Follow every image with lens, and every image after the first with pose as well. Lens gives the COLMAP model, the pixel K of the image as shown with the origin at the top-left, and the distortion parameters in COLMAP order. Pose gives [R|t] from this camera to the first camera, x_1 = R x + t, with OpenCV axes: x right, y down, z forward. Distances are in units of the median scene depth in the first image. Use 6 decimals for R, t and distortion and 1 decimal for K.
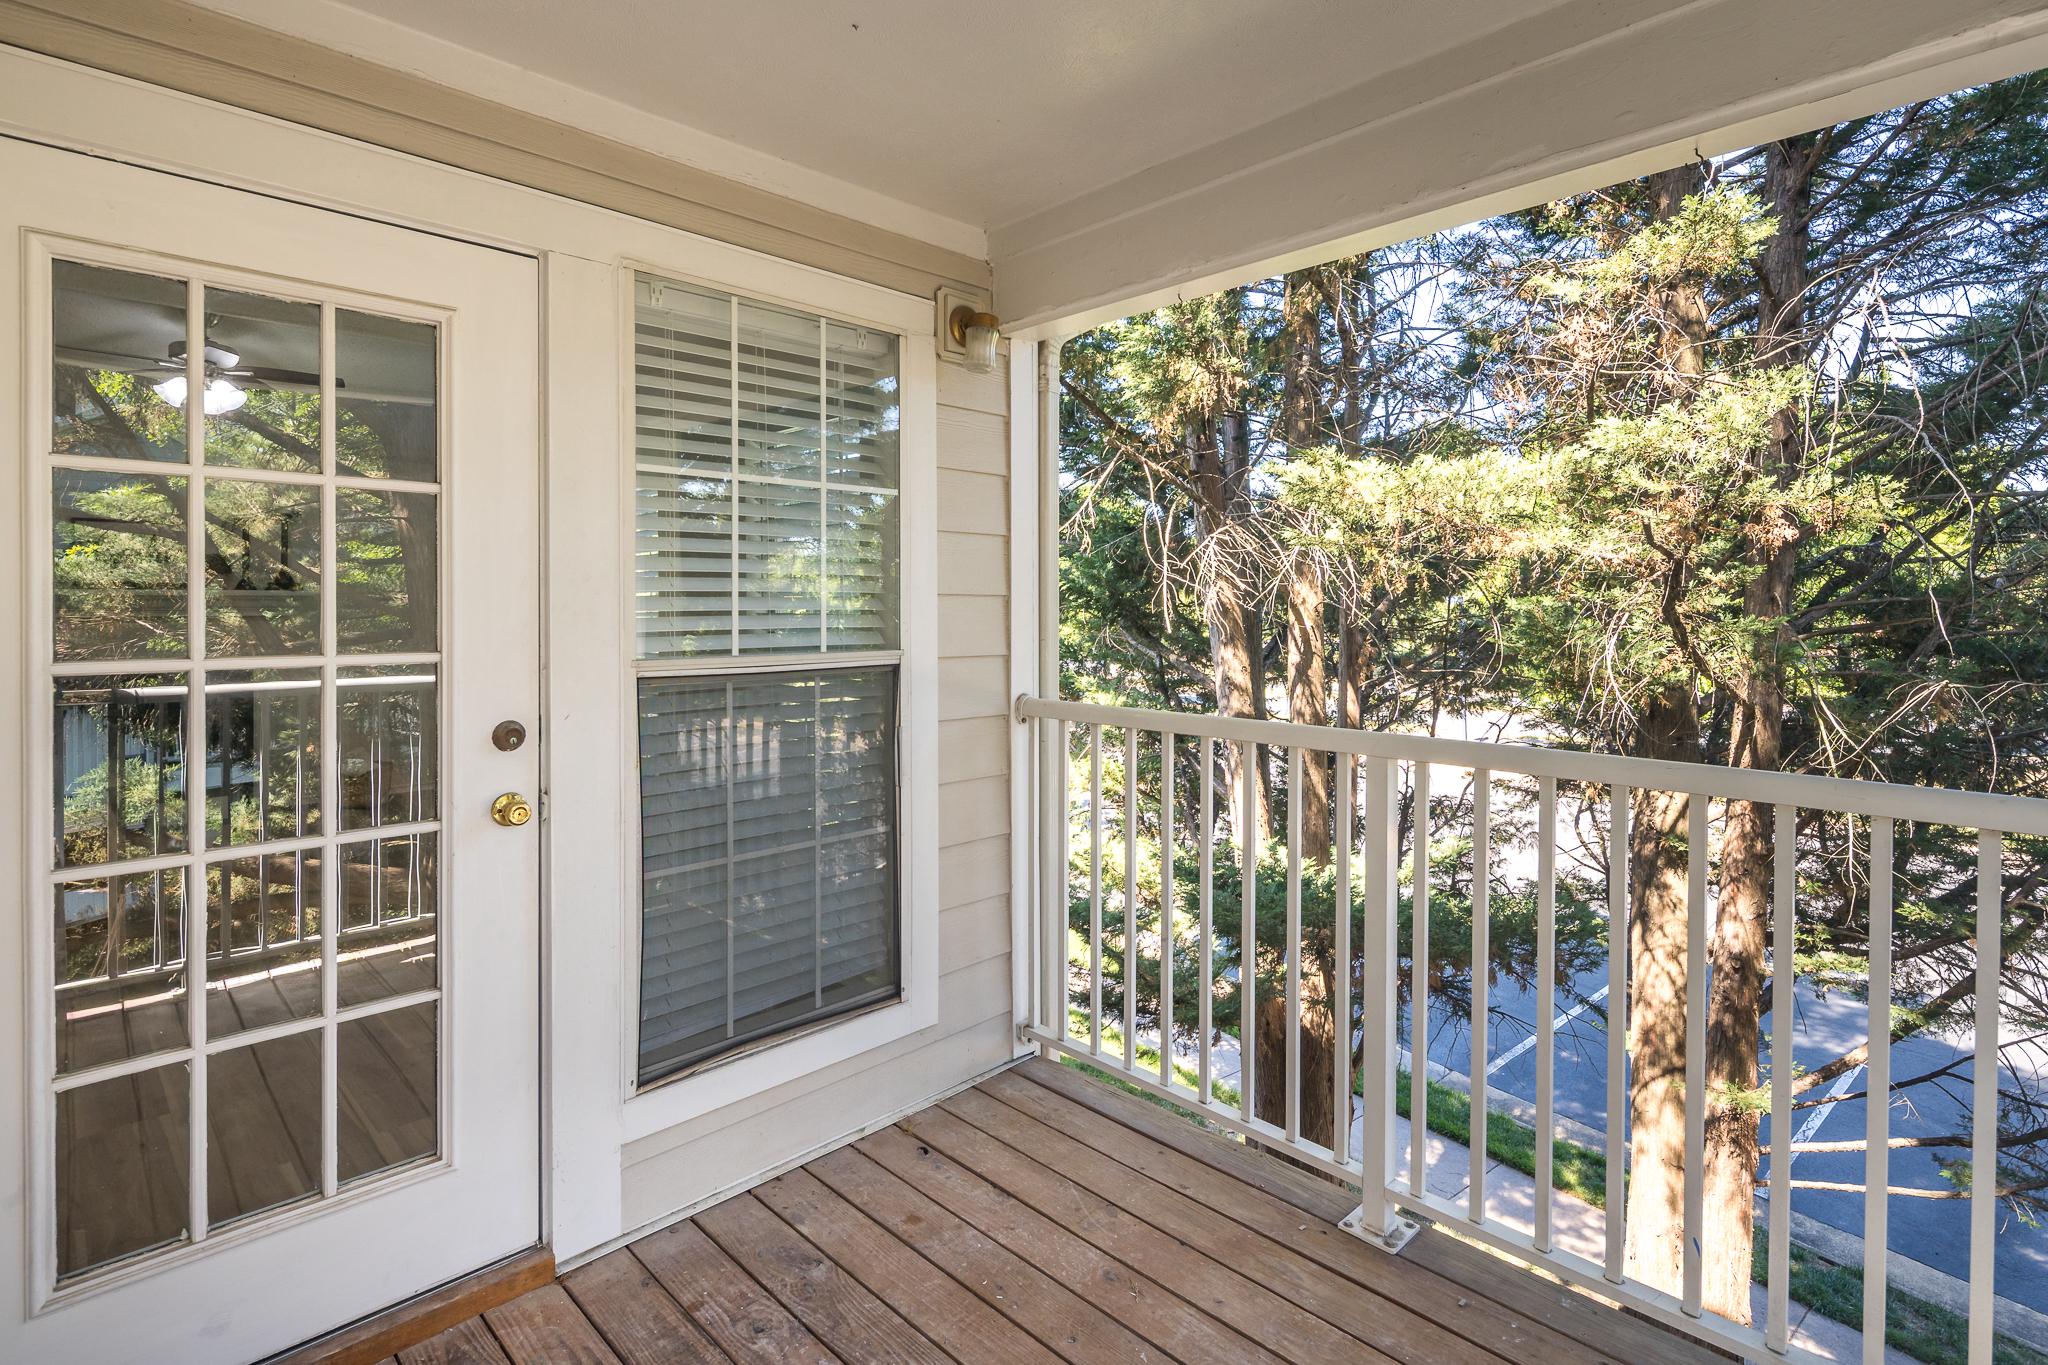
lens RADIAL K [[1005.3, 0, 1015.8], [0, 1005.3, 613.5], [0, 0, 1]] dist [0.001962, 0.000205]
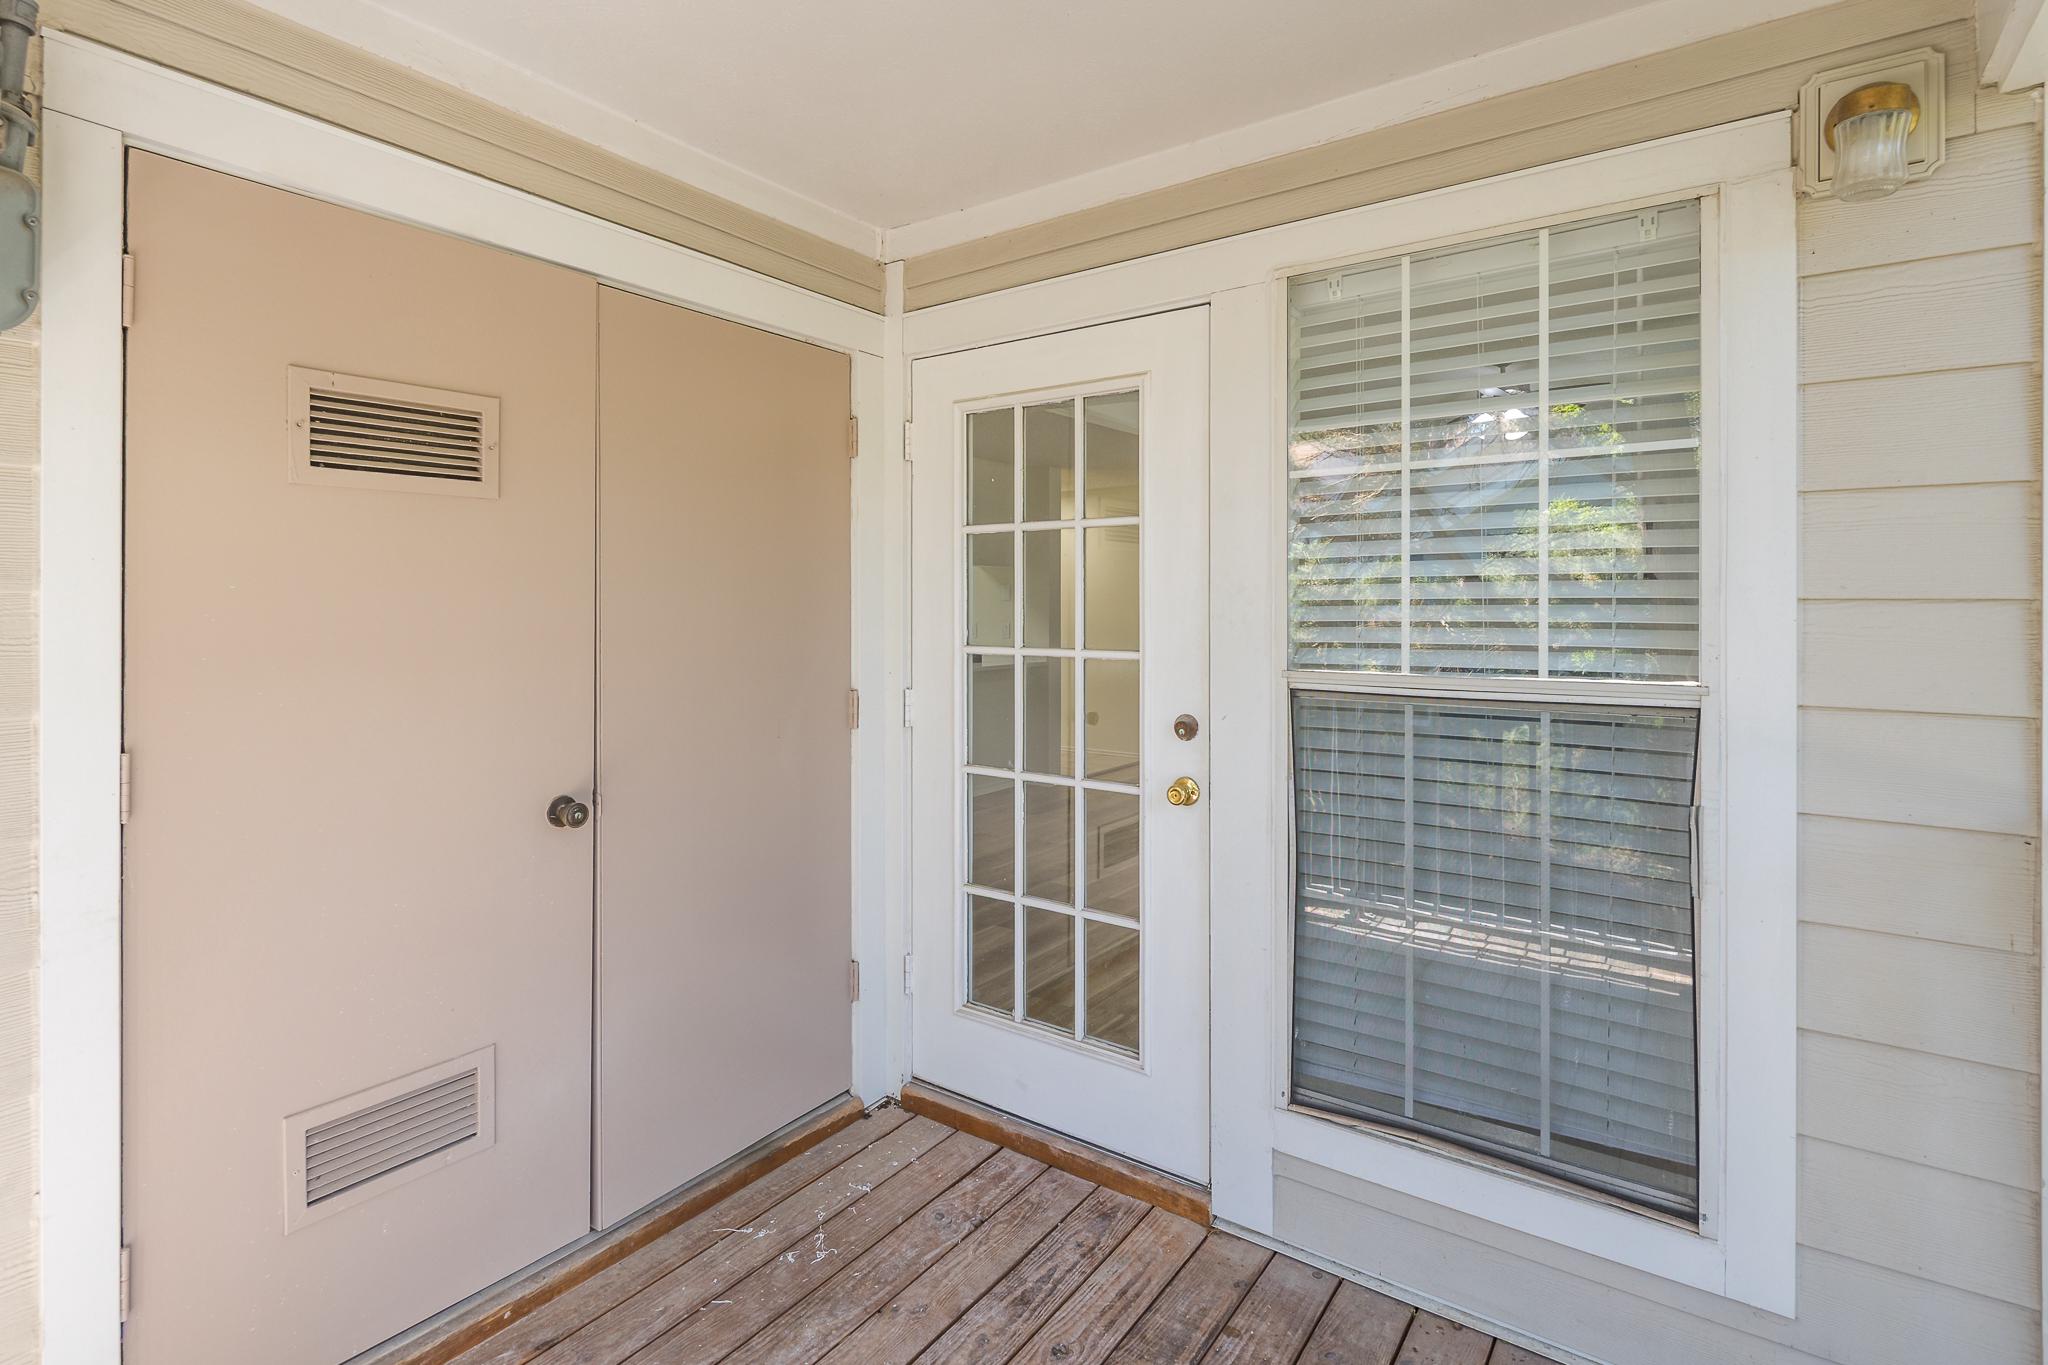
lens RADIAL K [[1005.3, 0, 1015.8], [0, 1005.3, 613.5], [0, 0, 1]] dist [0.001962, 0.000205]
pose [[0.162998, 0.007349, -0.986599, 0.530708], [-0.008695, 0.999944, 0.006012, -0.012521], [0.986588, 0.007599, 0.163053, 0.547556]]
